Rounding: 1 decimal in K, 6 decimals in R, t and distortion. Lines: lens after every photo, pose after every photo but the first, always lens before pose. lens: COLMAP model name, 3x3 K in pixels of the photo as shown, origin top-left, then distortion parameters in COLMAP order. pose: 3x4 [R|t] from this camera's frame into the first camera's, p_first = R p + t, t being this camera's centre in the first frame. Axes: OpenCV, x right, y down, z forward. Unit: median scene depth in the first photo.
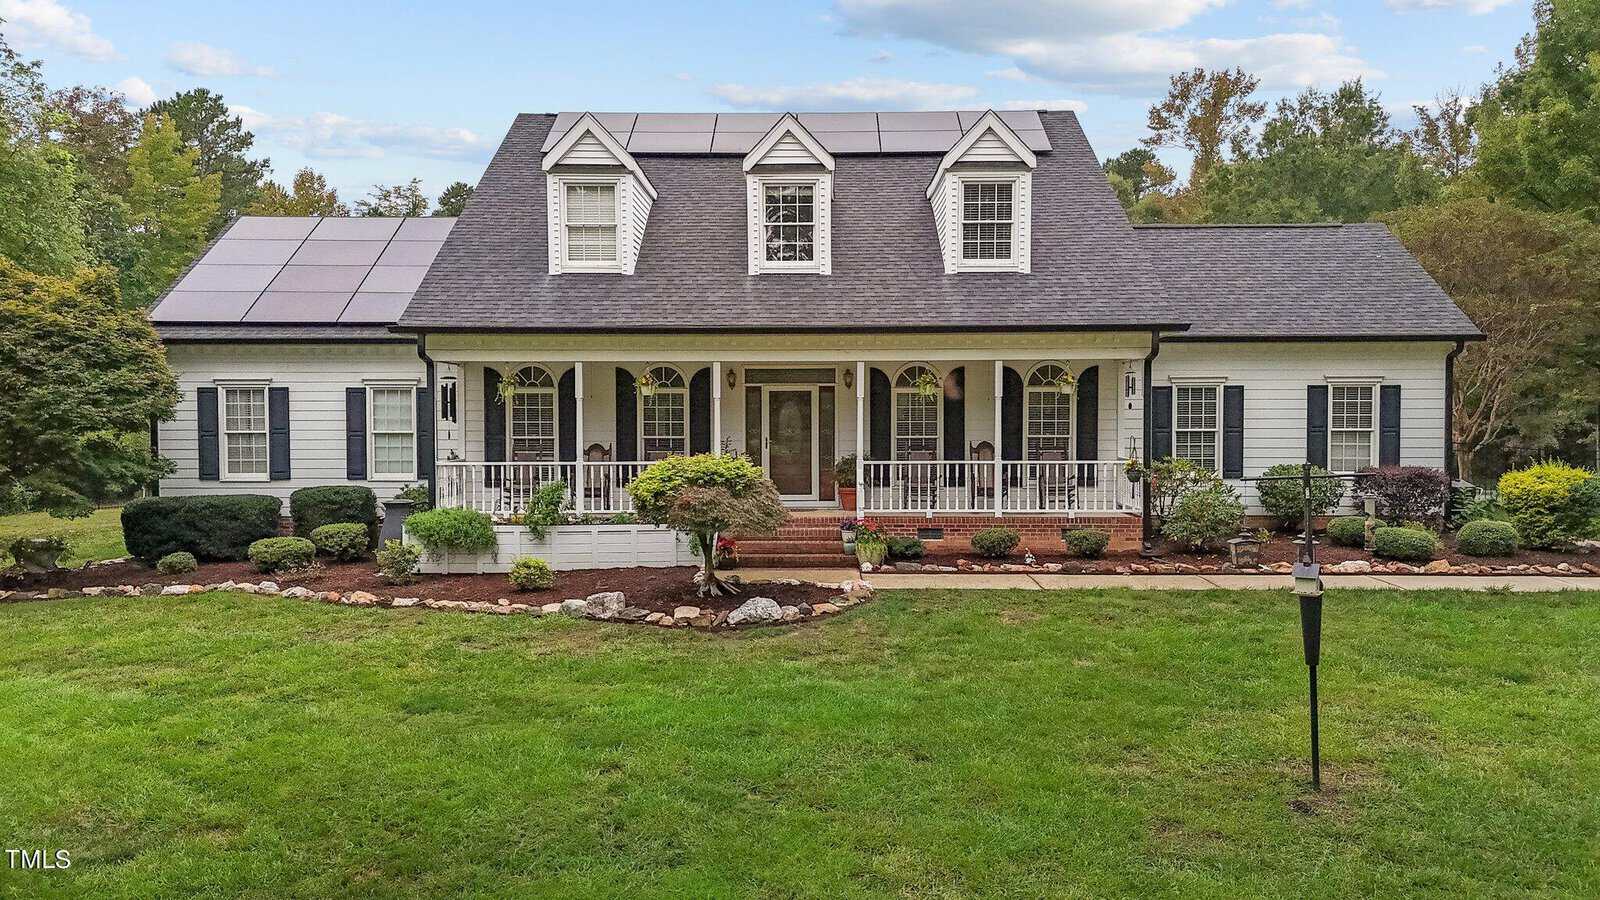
lens RADIAL K [[1130.6, 0, 800.0], [0, 1130.6, 450.0], [0, 0, 1]] dist [0.000276, -0.002622]
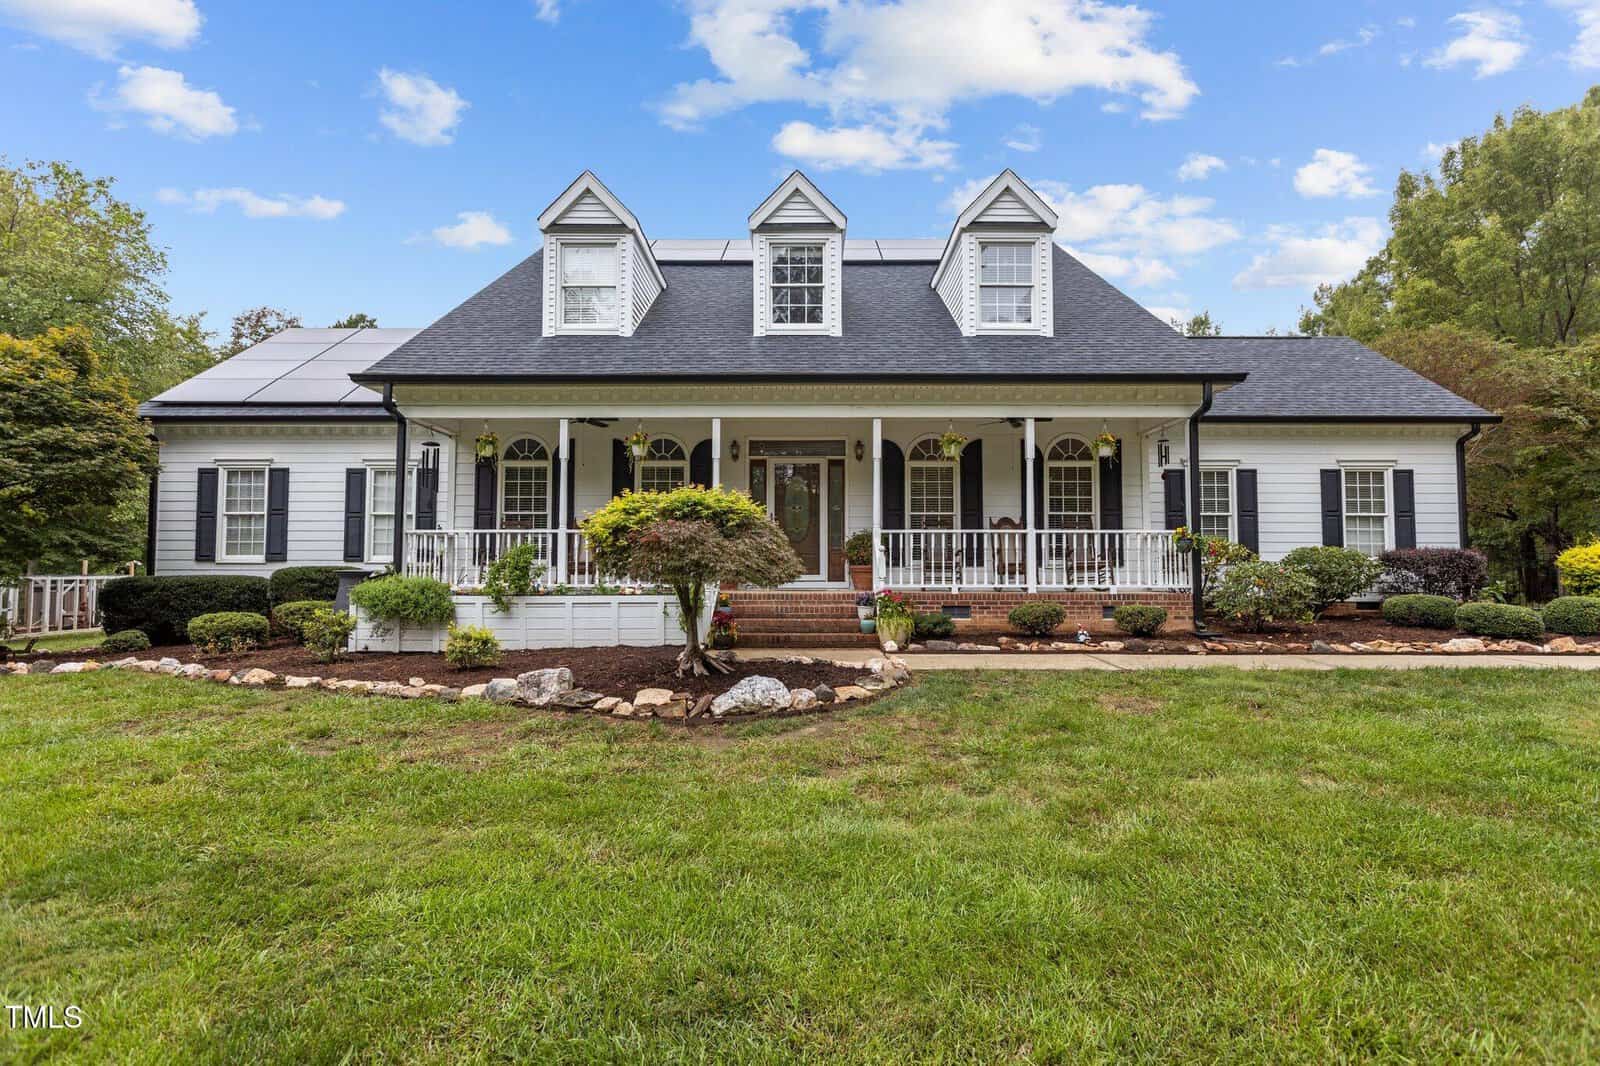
lens RADIAL K [[802.3, 0, 800.0], [0, 802.3, 533.0], [0, 0, 1]] dist [-0.046673, 0.025992]
pose [[0.999985, 0.004158, 0.003527, -0.009401], [-0.003898, 0.997492, -0.070669, 0.057567], [-0.003812, 0.070654, 0.997494, 0.373615]]
